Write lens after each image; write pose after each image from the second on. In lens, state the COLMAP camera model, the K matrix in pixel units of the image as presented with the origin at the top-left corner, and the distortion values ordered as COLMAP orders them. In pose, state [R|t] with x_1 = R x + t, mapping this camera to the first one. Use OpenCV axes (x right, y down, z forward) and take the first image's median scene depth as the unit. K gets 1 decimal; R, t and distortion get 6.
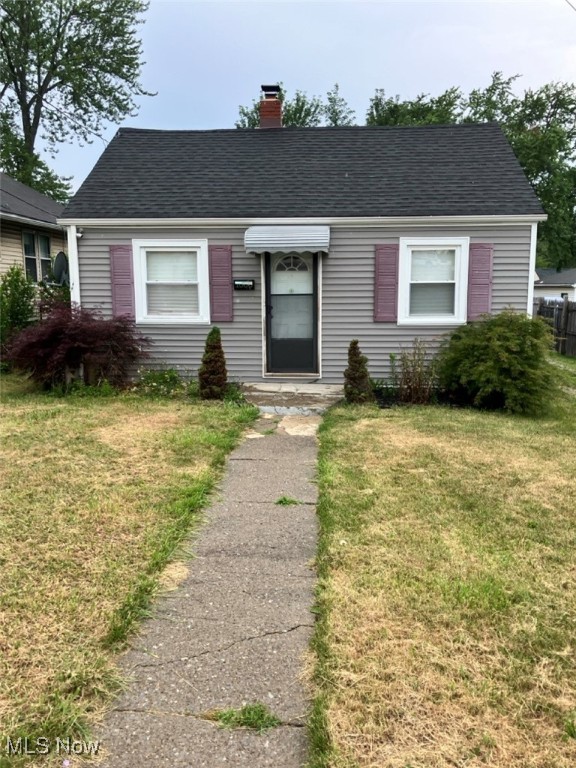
lens RADIAL K [[626.5, 0, 289.3], [0, 626.5, 385.5], [0, 0, 1]] dist [0.055955, -0.061402]
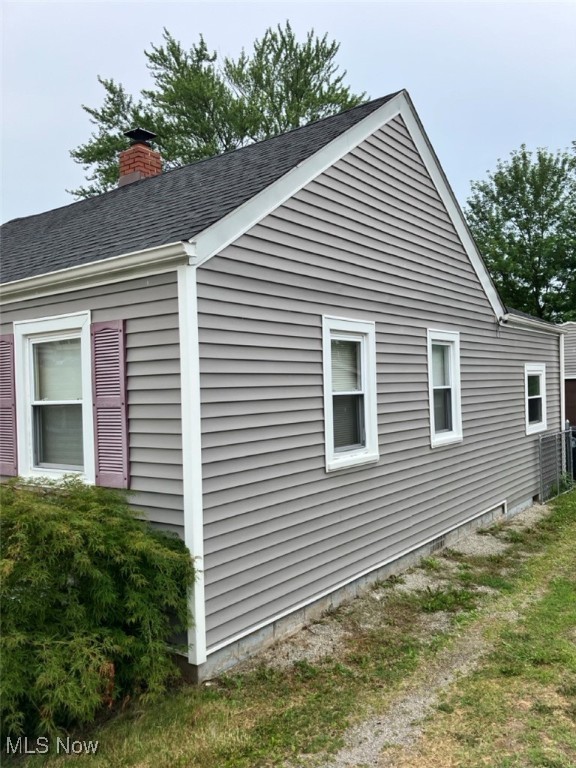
lens RADIAL K [[626.5, 0, 293.6], [0, 626.5, 391.9], [0, 0, 1]] dist [0.055955, -0.061402]
pose [[0.840318, -0.019681, -0.541737, 0.639333], [-0.057153, 0.990555, -0.124640, -0.116382], [0.539073, 0.135699, 0.831256, 0.655367]]
